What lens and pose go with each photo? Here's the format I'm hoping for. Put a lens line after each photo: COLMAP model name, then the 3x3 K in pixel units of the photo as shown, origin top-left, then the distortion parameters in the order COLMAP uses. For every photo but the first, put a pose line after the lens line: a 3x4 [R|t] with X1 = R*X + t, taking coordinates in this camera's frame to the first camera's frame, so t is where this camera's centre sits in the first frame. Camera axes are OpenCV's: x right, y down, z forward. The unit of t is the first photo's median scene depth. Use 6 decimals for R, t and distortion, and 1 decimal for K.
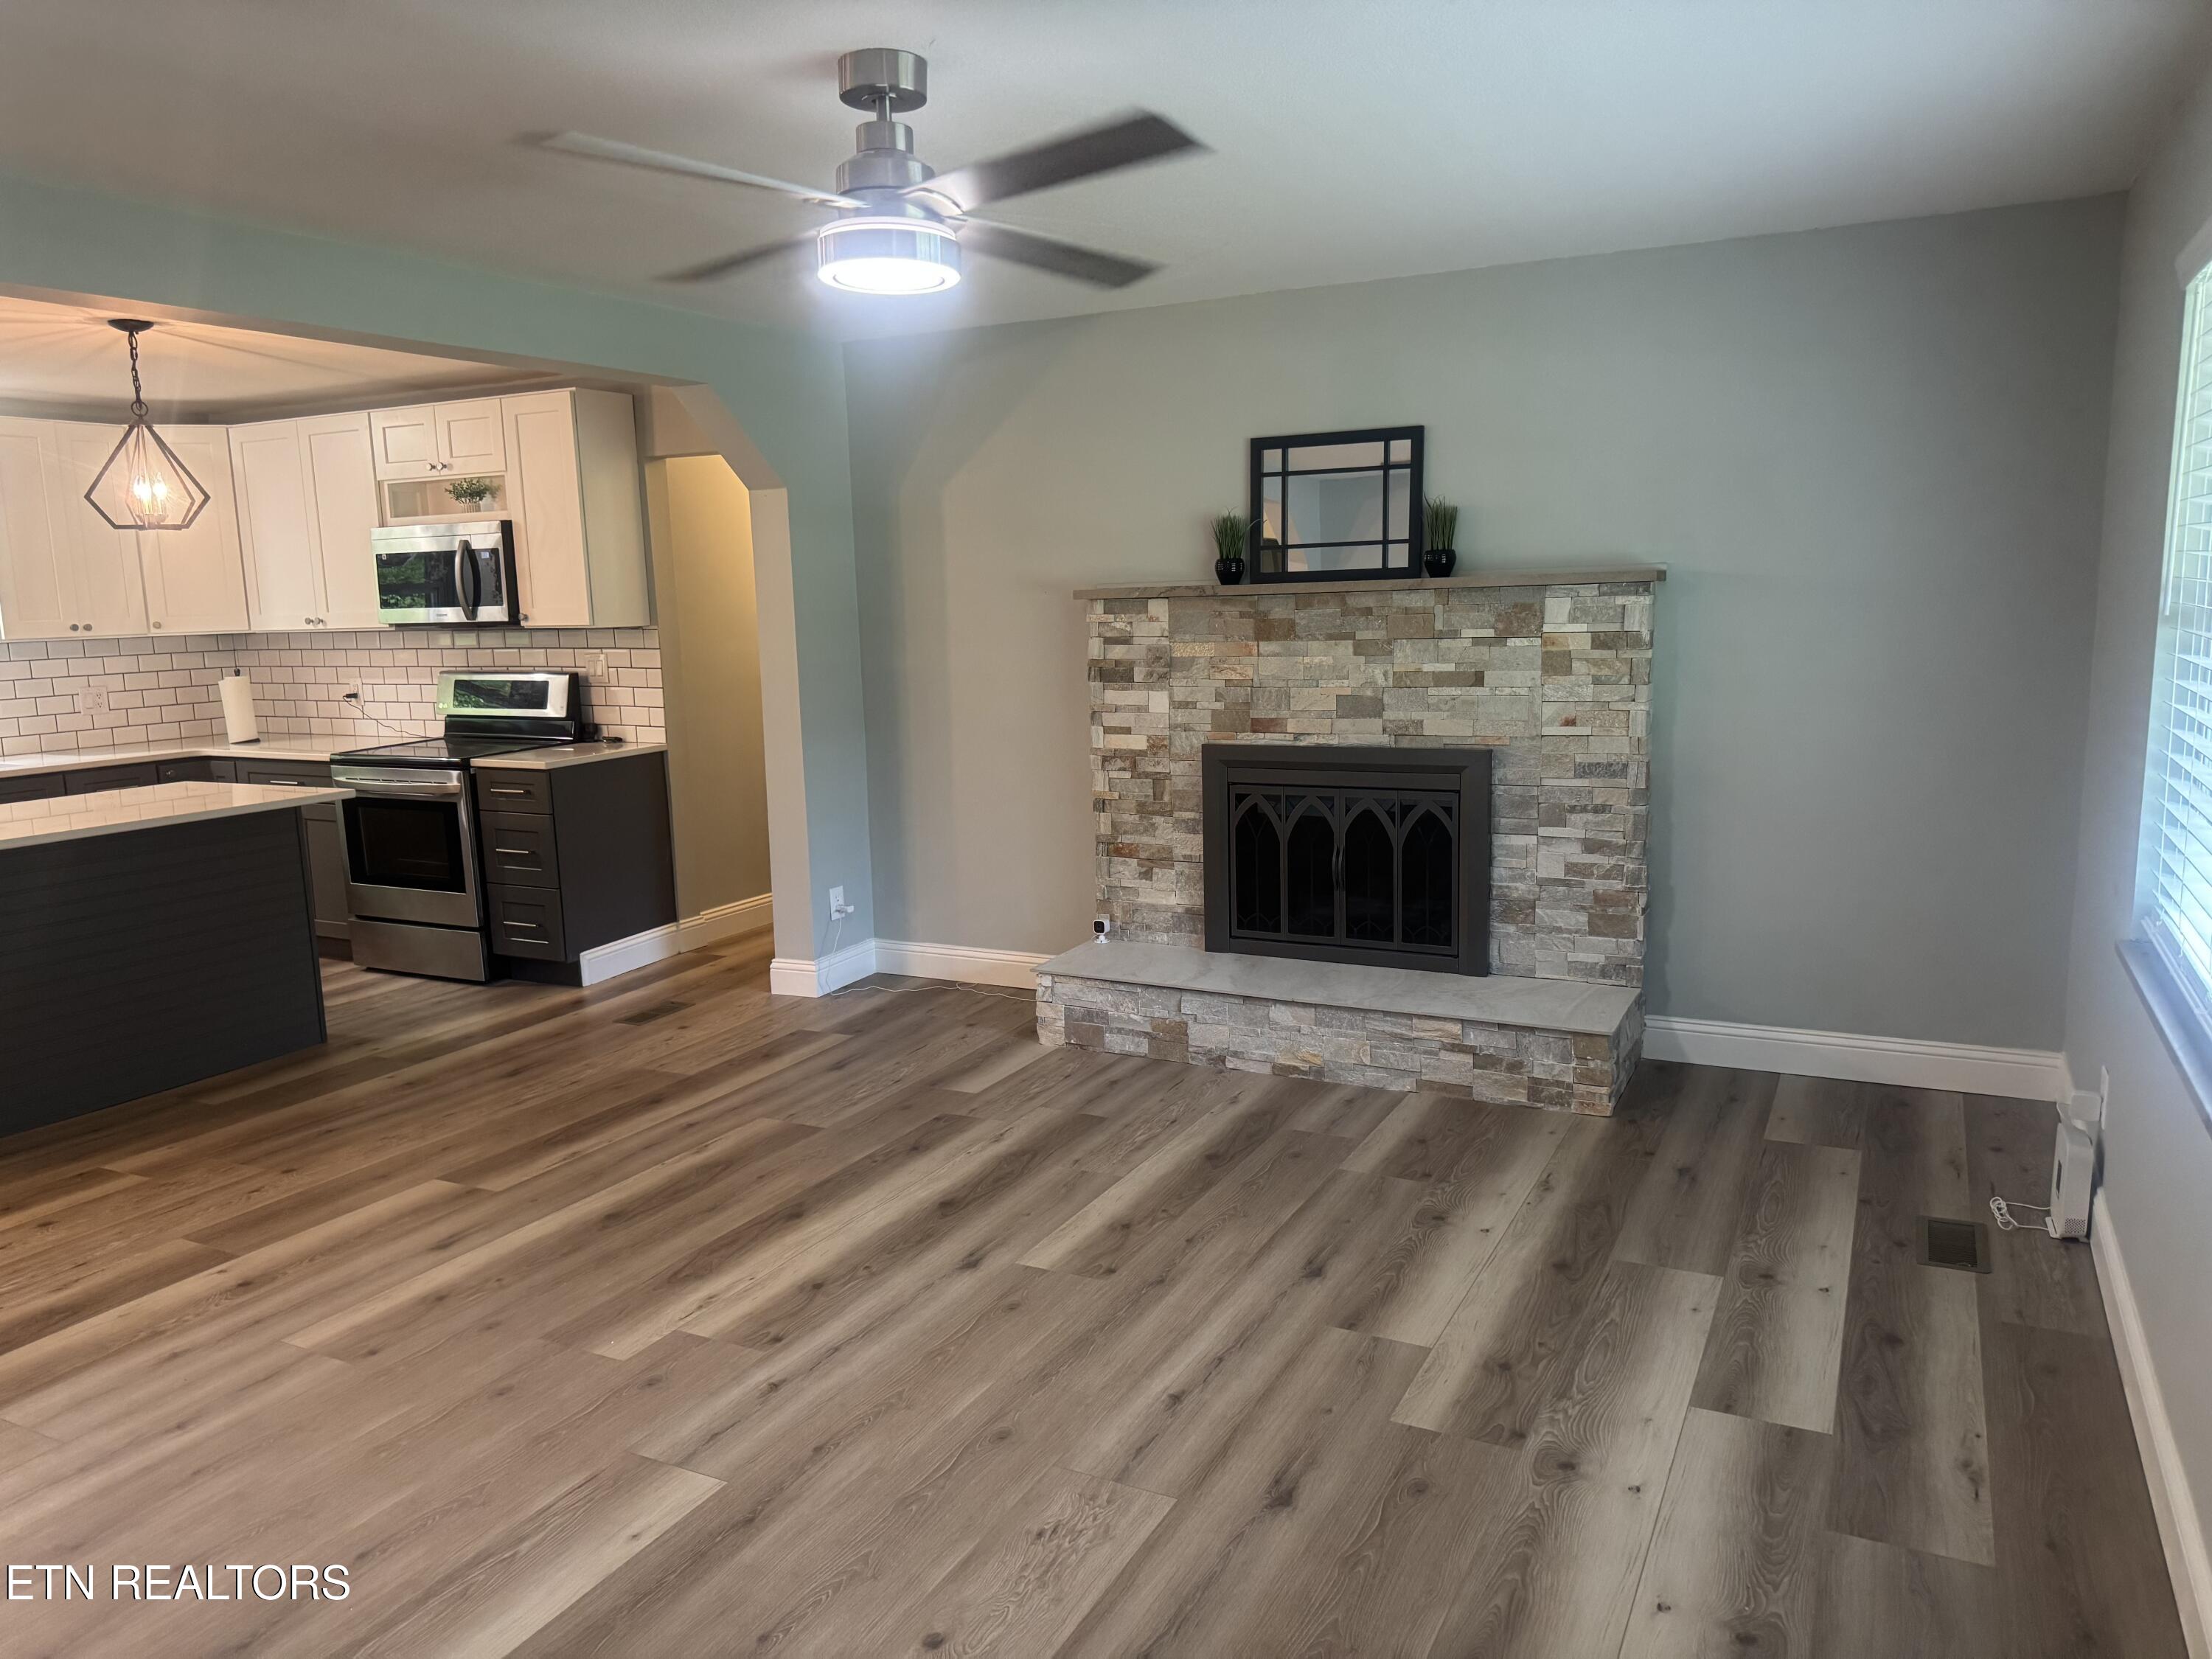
lens RADIAL K [[1577.1, 0, 1116.3], [0, 1577.1, 831.8], [0, 0, 1]] dist [0.047302, -0.080682]
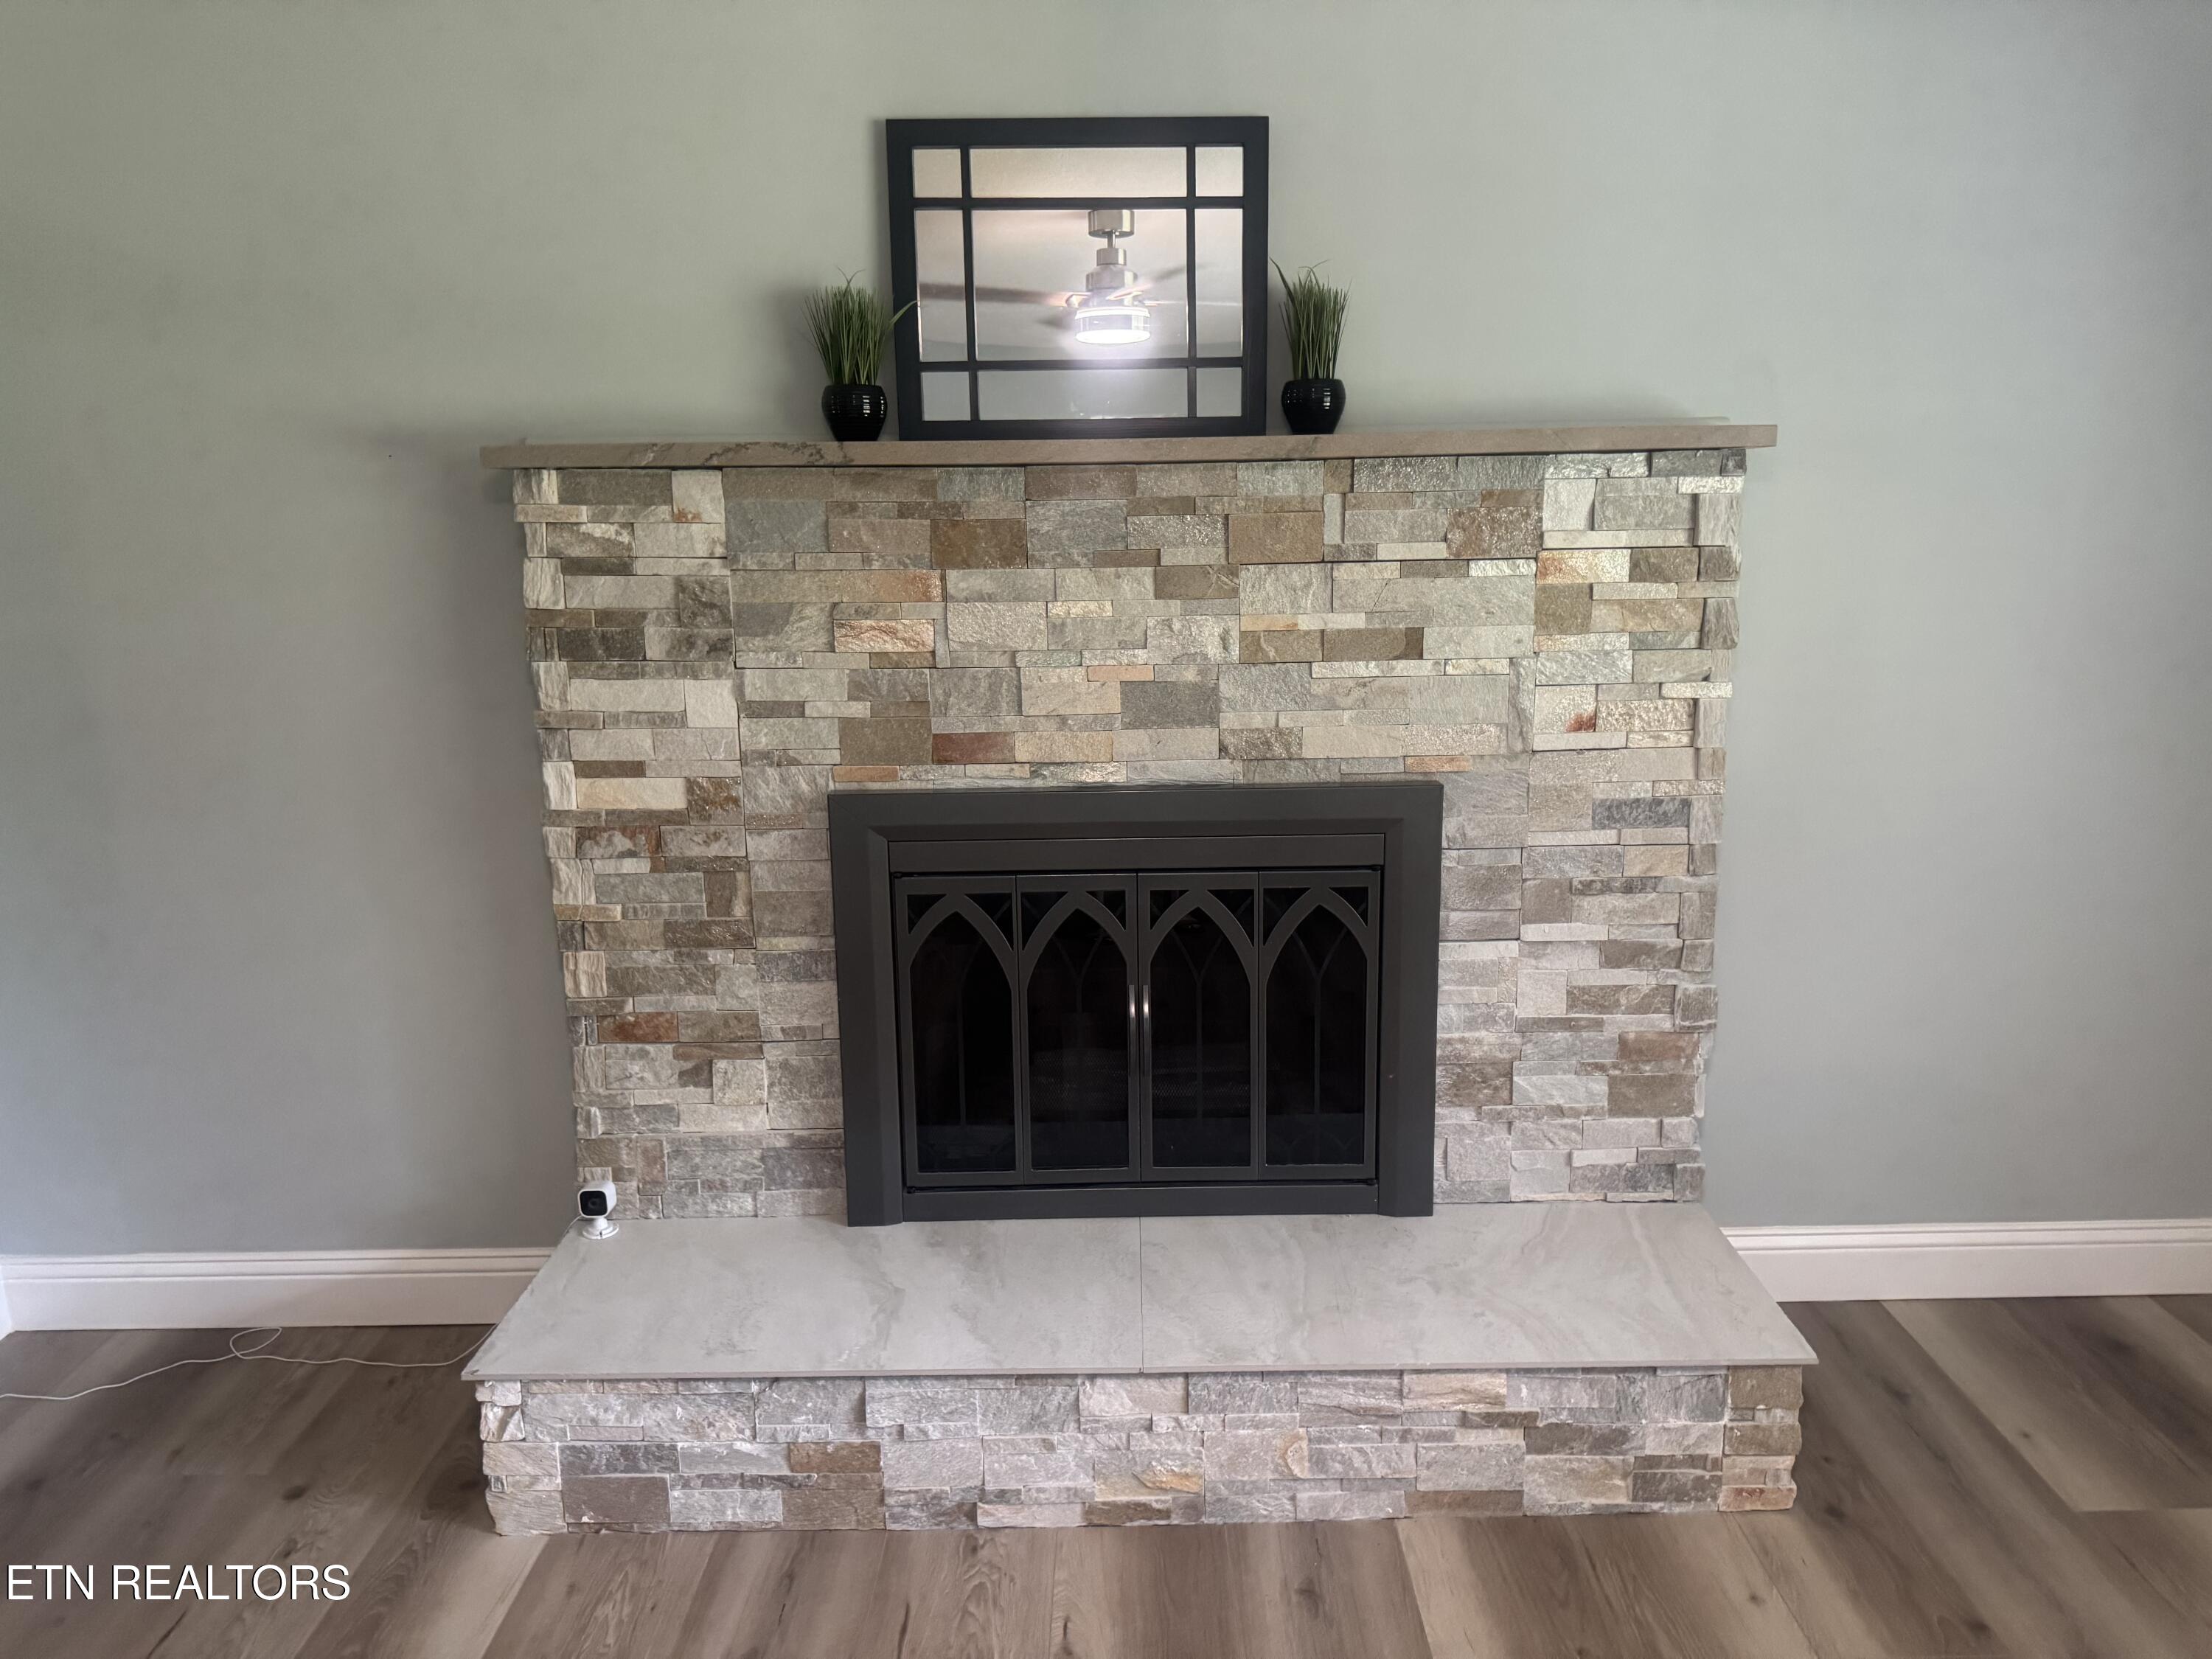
lens RADIAL K [[1530.5, 0, 1138.2], [0, 1530.5, 839.1], [0, 0, 1]] dist [0.079671, -0.154108]
pose [[0.886353, -0.079660, 0.456107, -0.073649], [0.058339, 0.996452, 0.060662, -0.067941], [-0.459321, -0.027159, 0.887855, 0.592867]]
